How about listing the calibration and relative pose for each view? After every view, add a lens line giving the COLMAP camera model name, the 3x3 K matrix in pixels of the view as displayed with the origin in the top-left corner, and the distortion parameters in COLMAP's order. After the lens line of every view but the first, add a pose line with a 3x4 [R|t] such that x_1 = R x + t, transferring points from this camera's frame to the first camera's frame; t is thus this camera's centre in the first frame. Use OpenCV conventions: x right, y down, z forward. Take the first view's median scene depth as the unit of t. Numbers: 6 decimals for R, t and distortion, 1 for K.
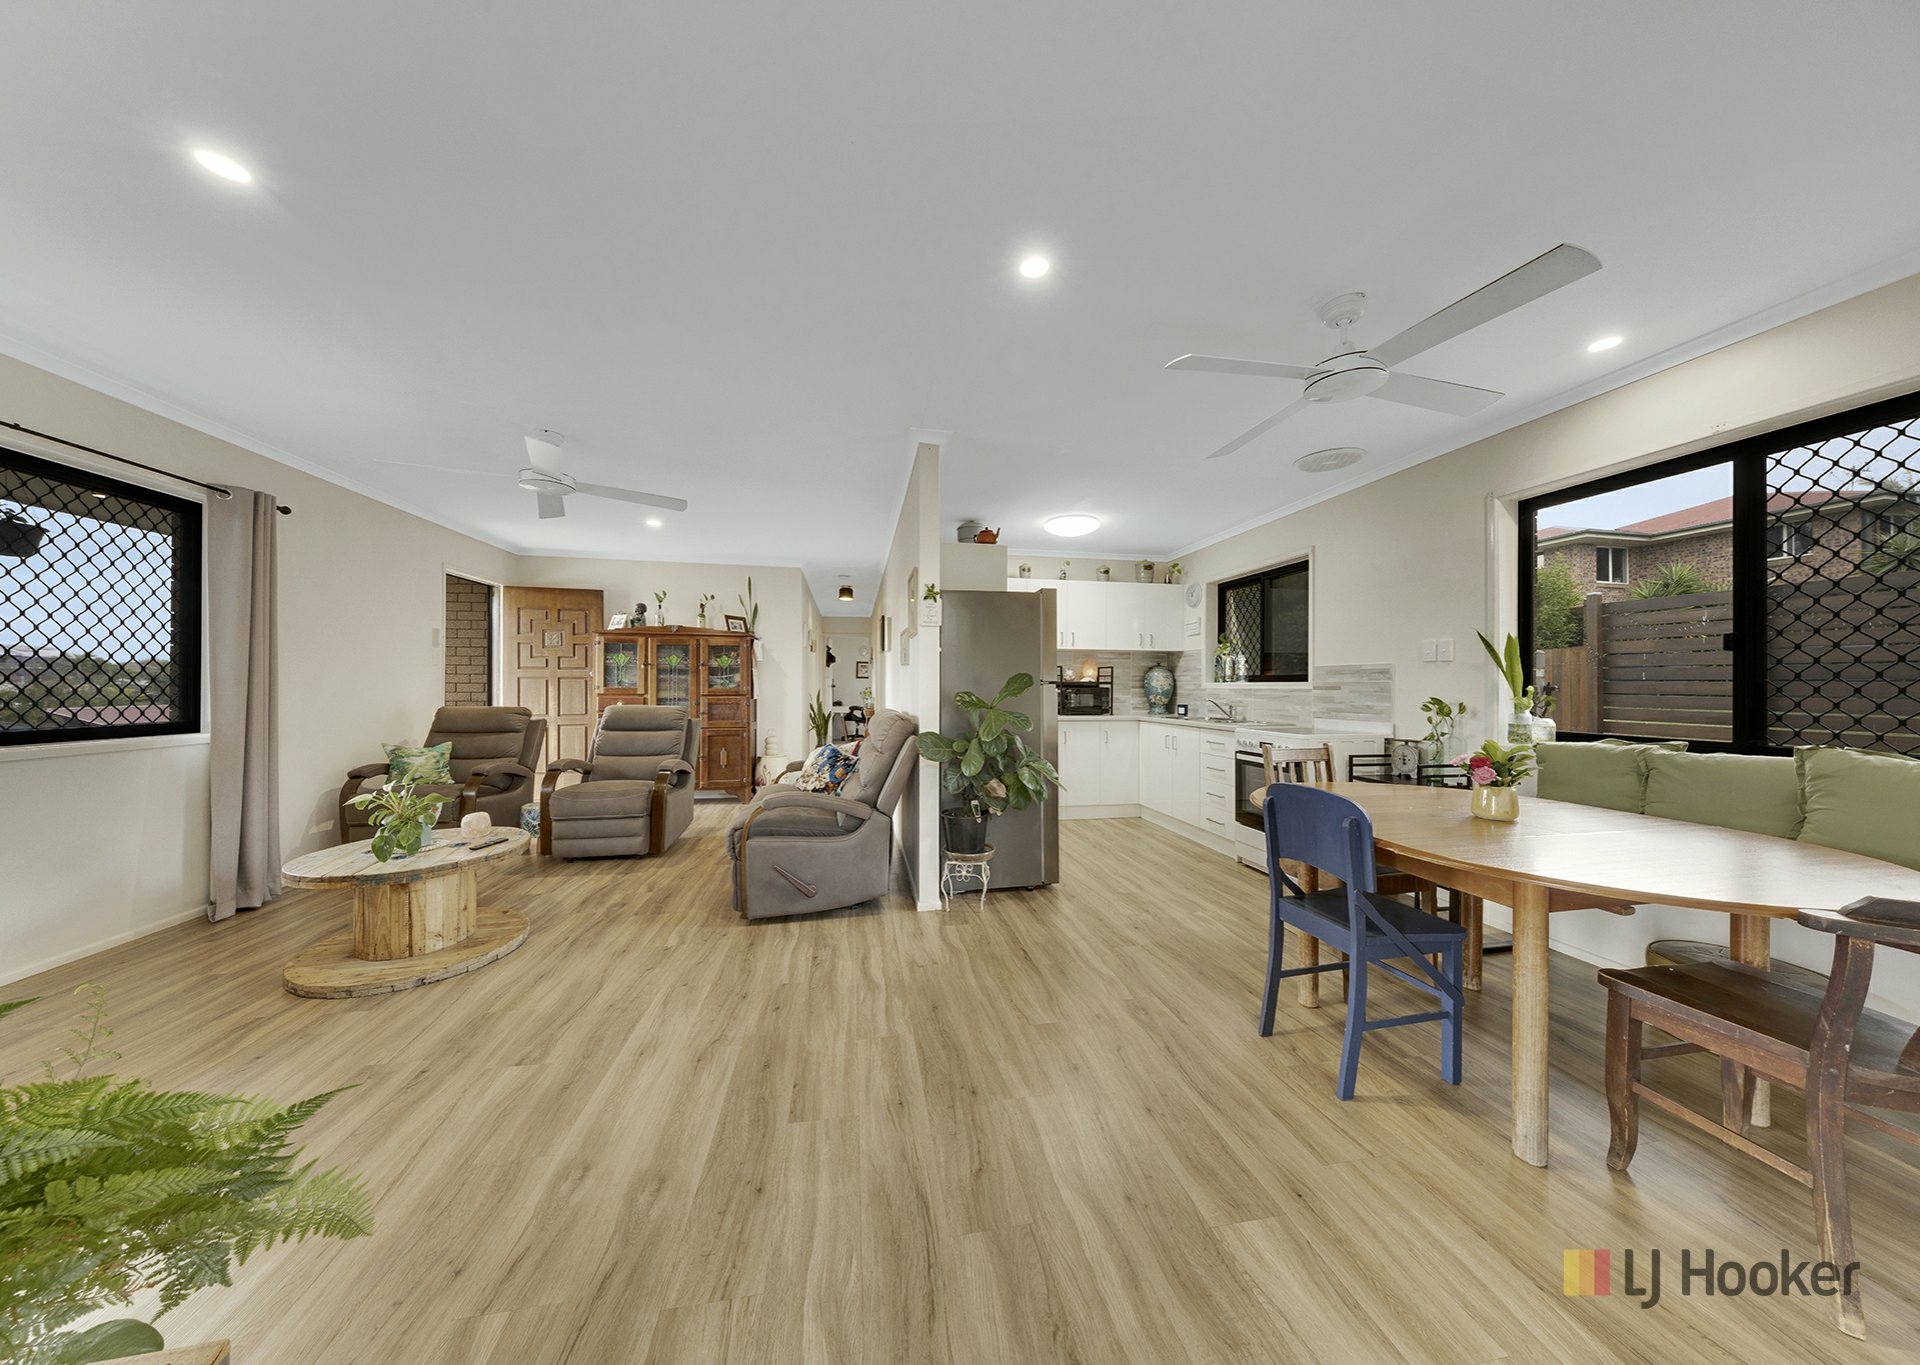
lens RADIAL K [[587.0, 0, 962.0], [0, 587.0, 684.3], [0, 0, 1]] dist [-0.011648, 0.000004]
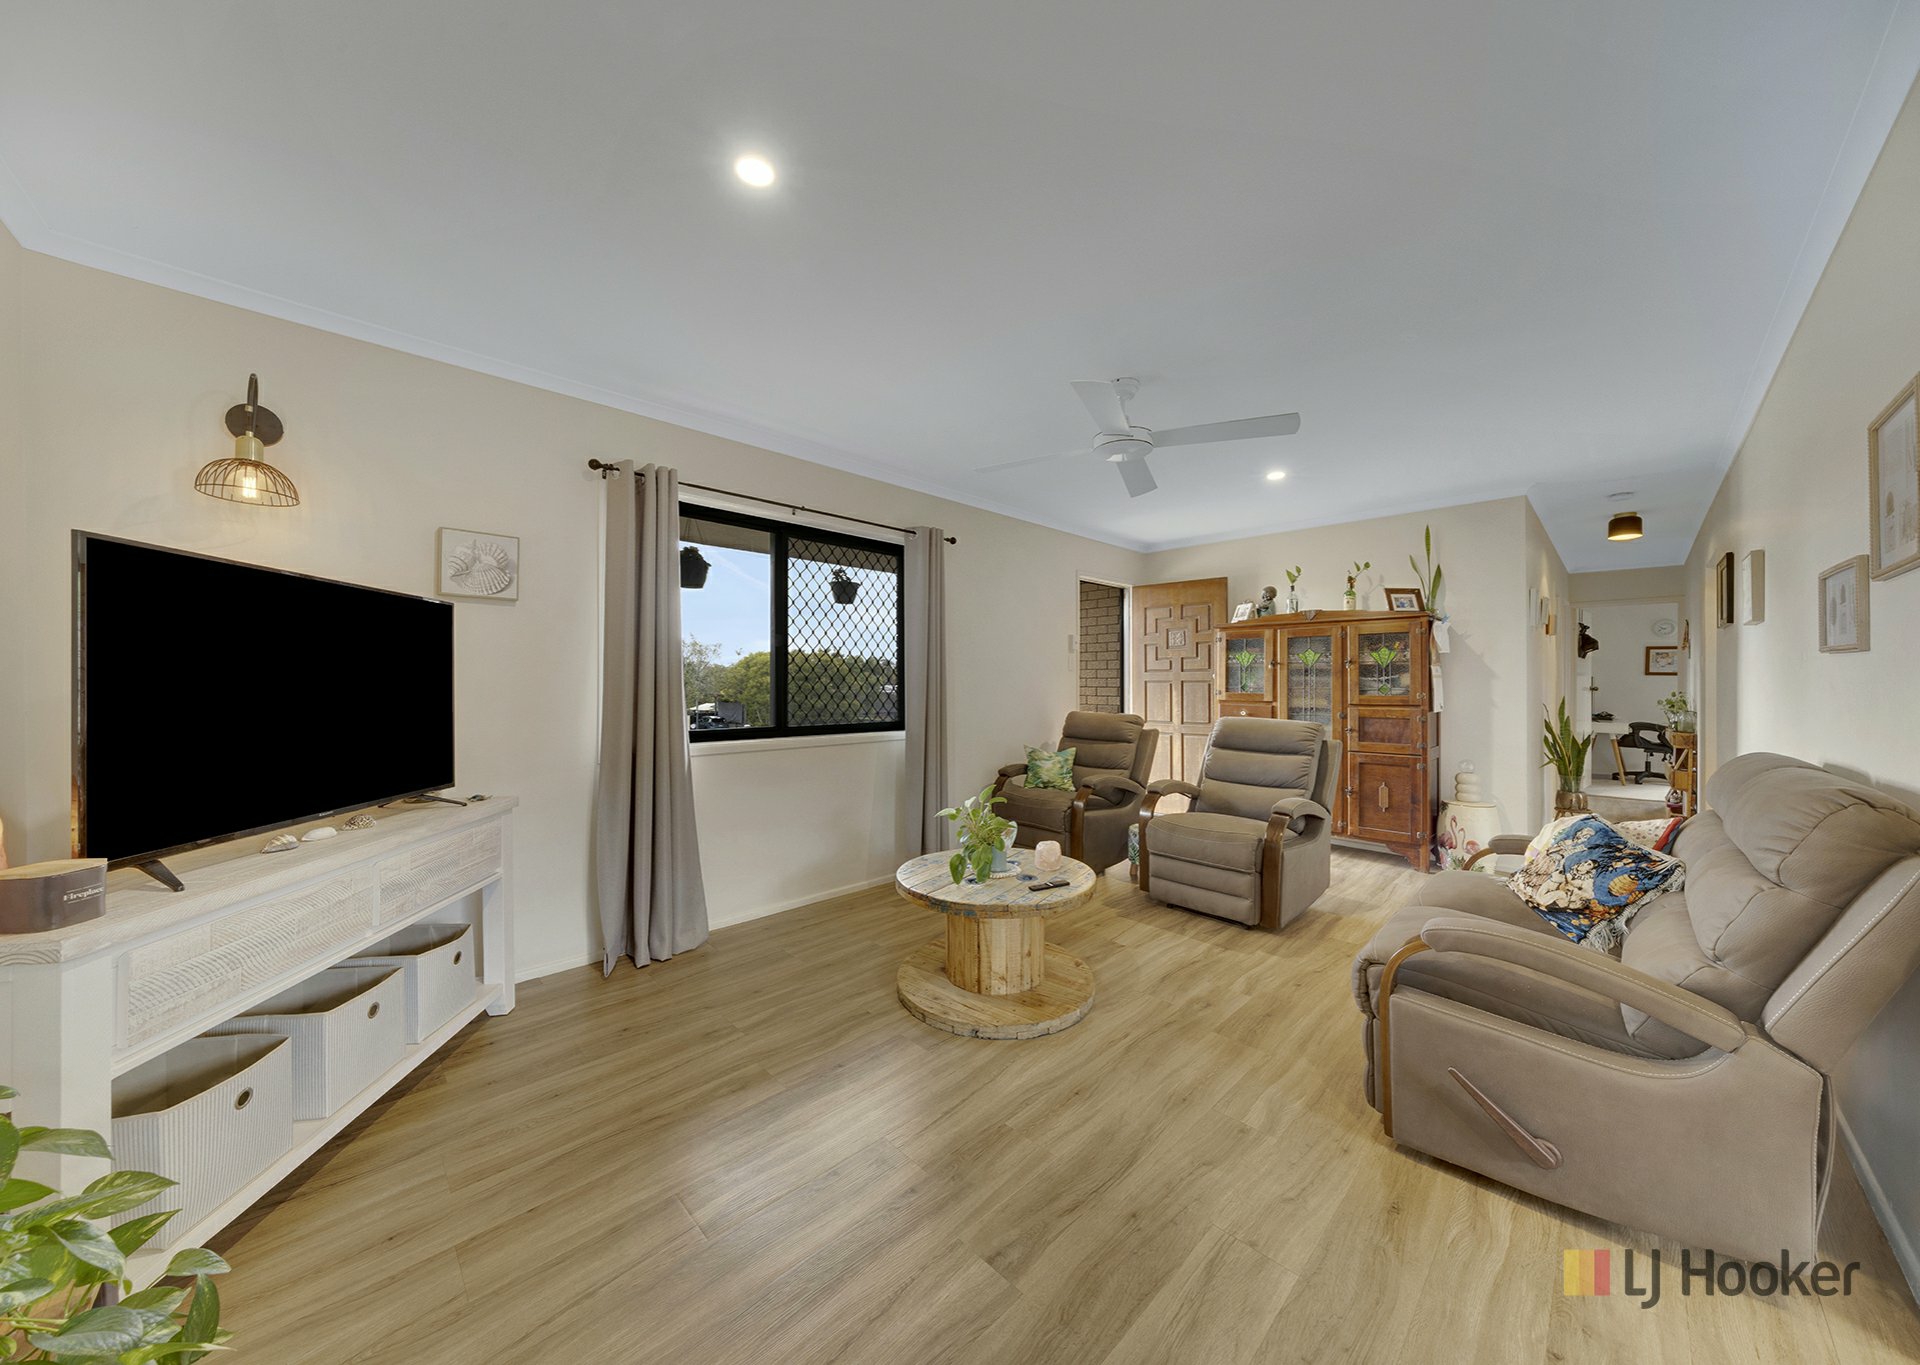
lens RADIAL K [[661.0, 0, 953.9], [0, 661.0, 680.3], [0, 0, 1]] dist [0.000296, -0.008016]
pose [[0.551824, -0.007081, -0.833930, -0.055328], [0.002752, 0.999974, -0.006670, -0.009851], [0.833956, 0.001385, 0.551829, 0.216438]]
